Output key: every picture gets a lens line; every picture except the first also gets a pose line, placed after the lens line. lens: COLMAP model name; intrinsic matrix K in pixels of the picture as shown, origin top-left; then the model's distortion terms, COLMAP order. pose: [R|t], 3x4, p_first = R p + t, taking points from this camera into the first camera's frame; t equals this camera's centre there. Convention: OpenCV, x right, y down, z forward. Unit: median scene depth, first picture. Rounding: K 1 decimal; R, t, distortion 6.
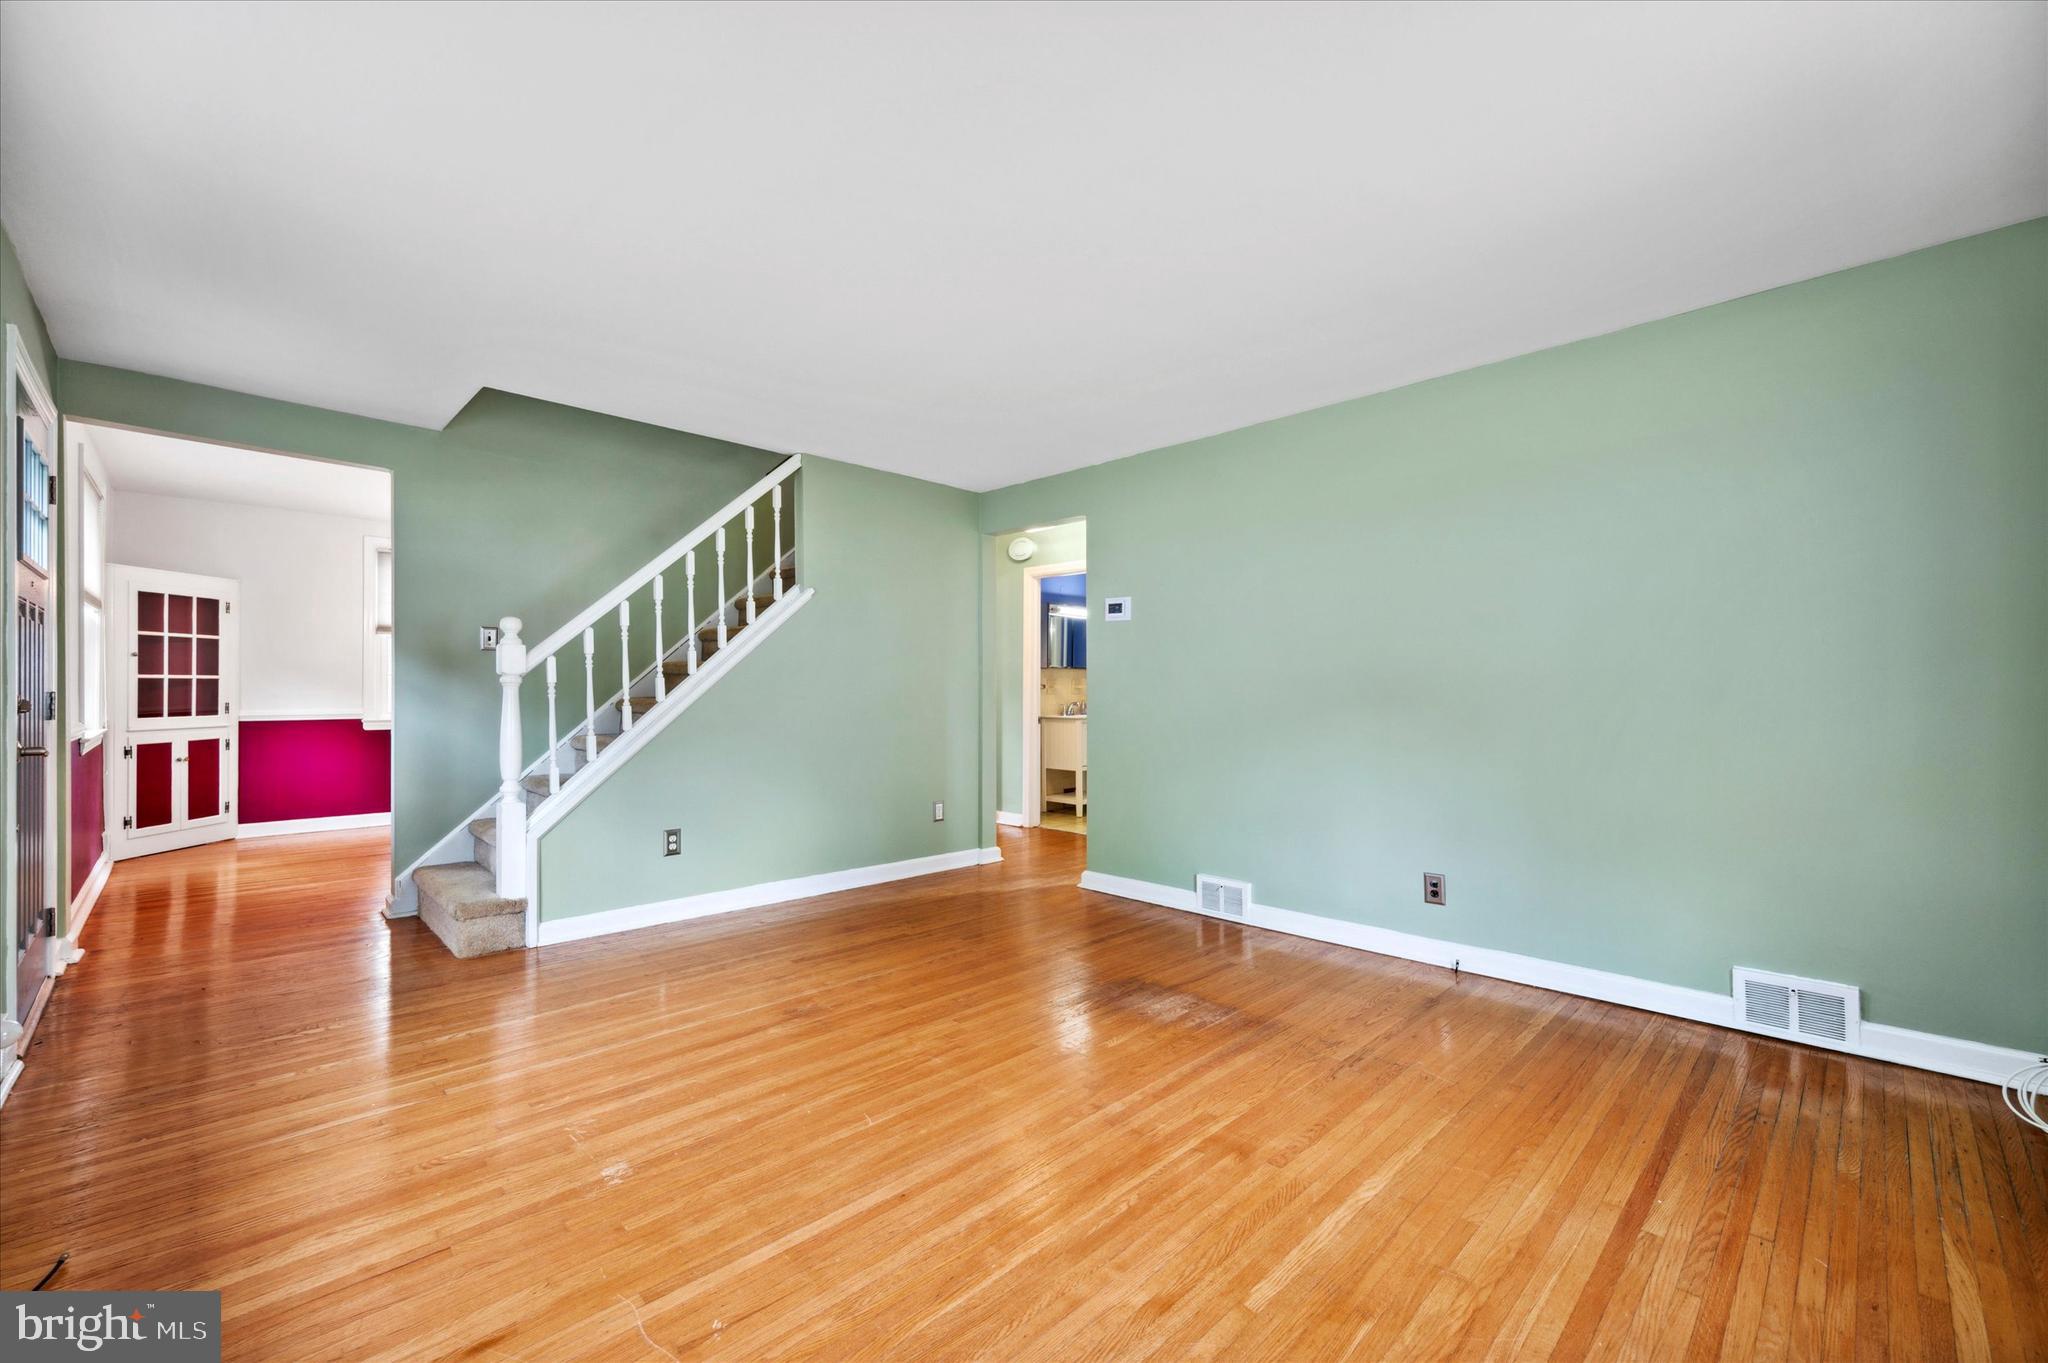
lens RADIAL K [[835.1, 0, 1016.8], [0, 835.1, 687.9], [0, 0, 1]] dist [0.000406, -0.000430]
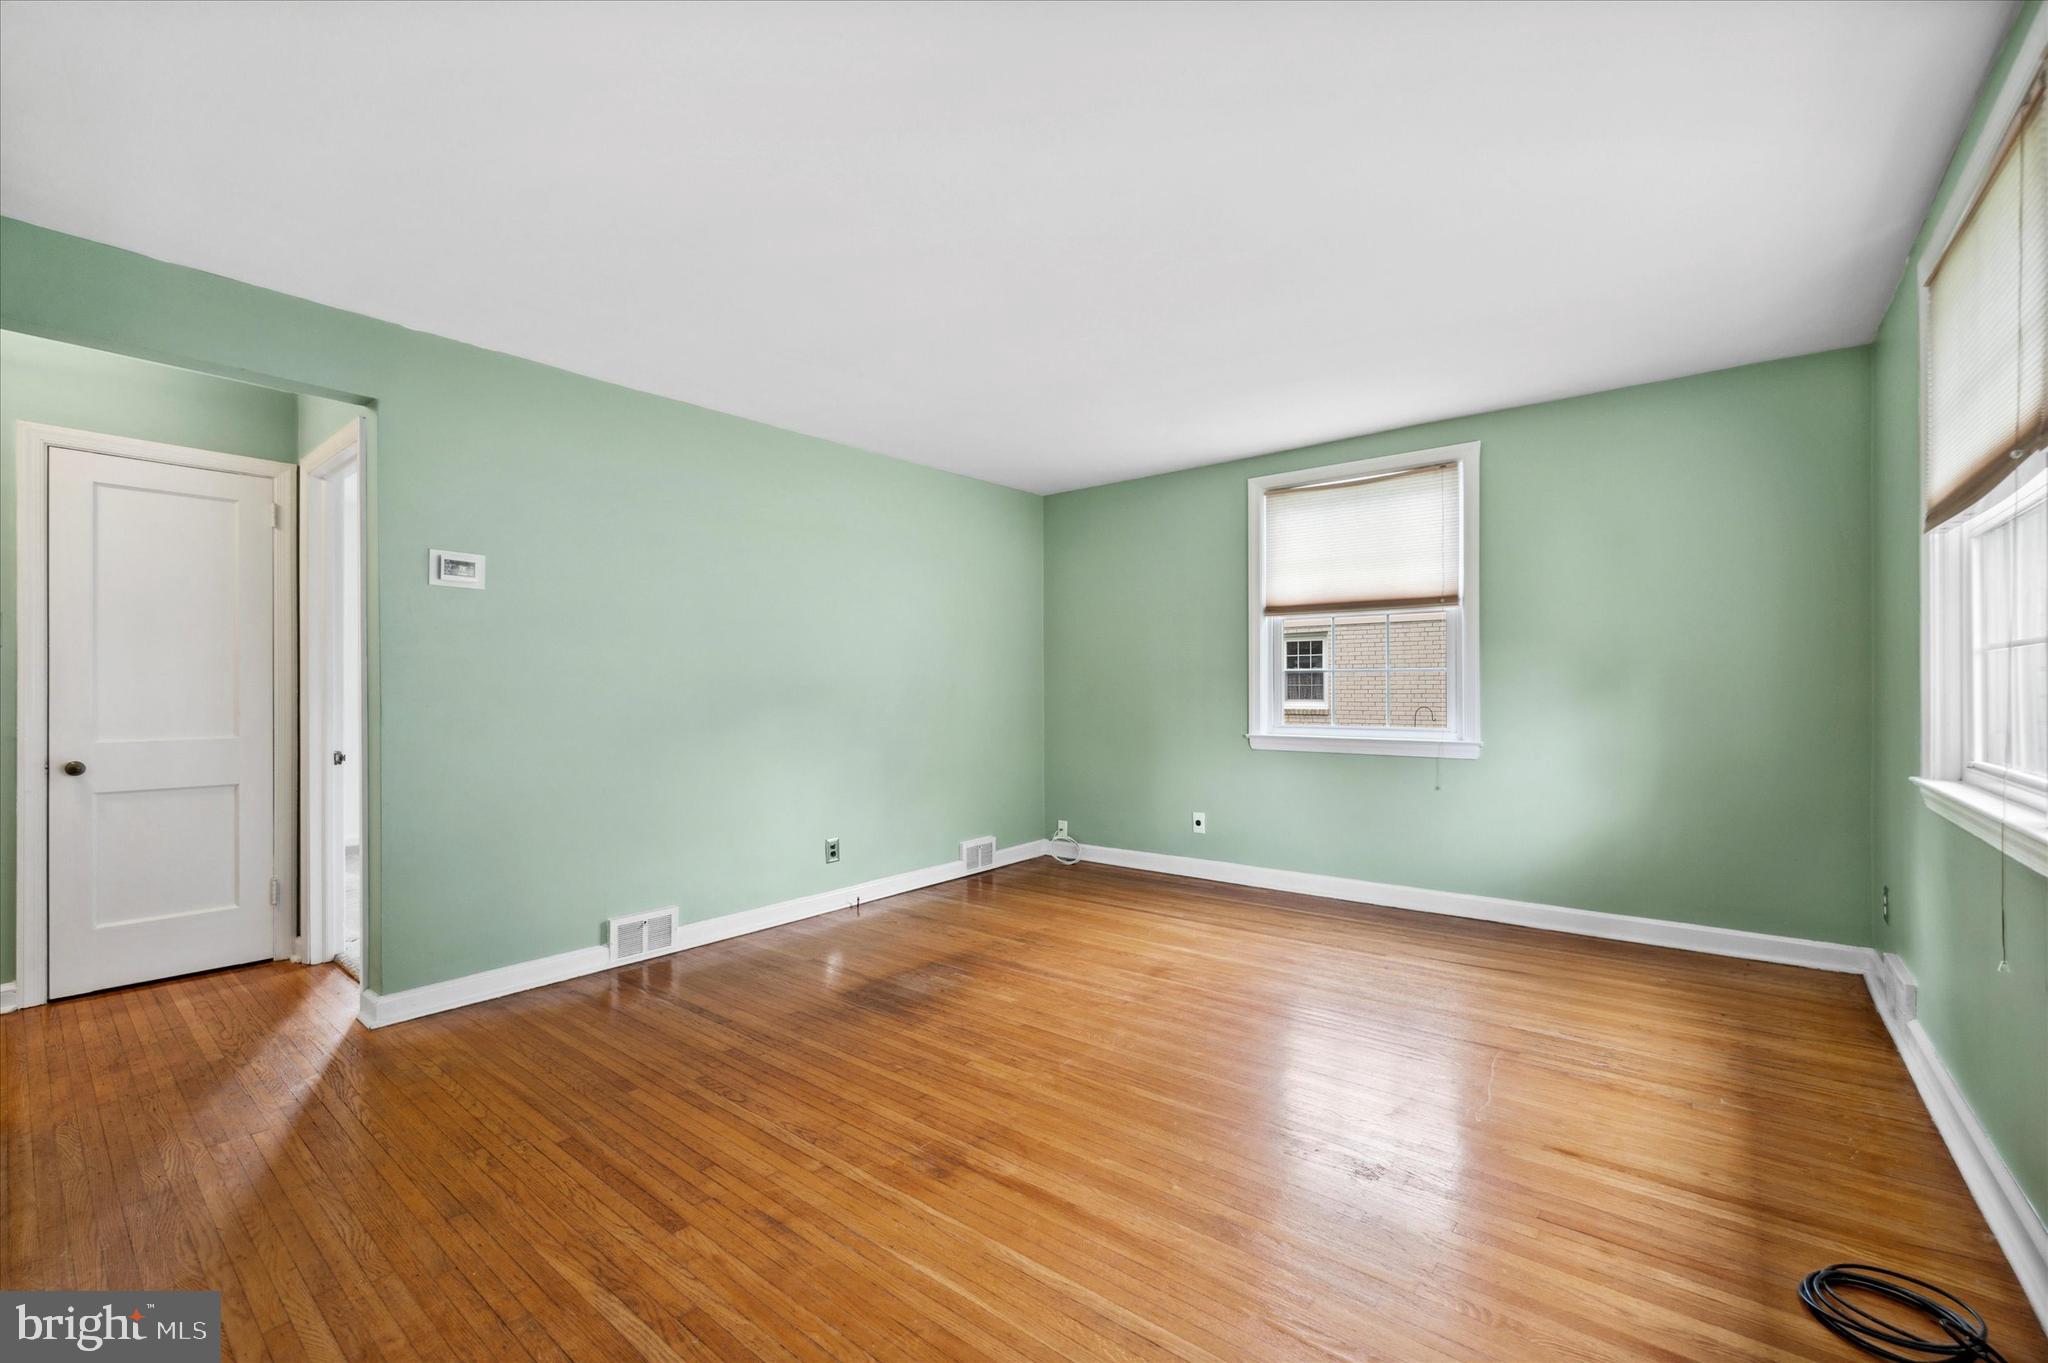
lens RADIAL K [[835.1, 0, 1058.5], [0, 835.1, 681.5], [0, 0, 1]] dist [0.000406, -0.000430]
pose [[-0.122170, 0.011241, 0.992446, -0.863532], [0.001922, 0.999937, -0.011090, 0.002700], [-0.992507, 0.000553, -0.122184, 0.899521]]
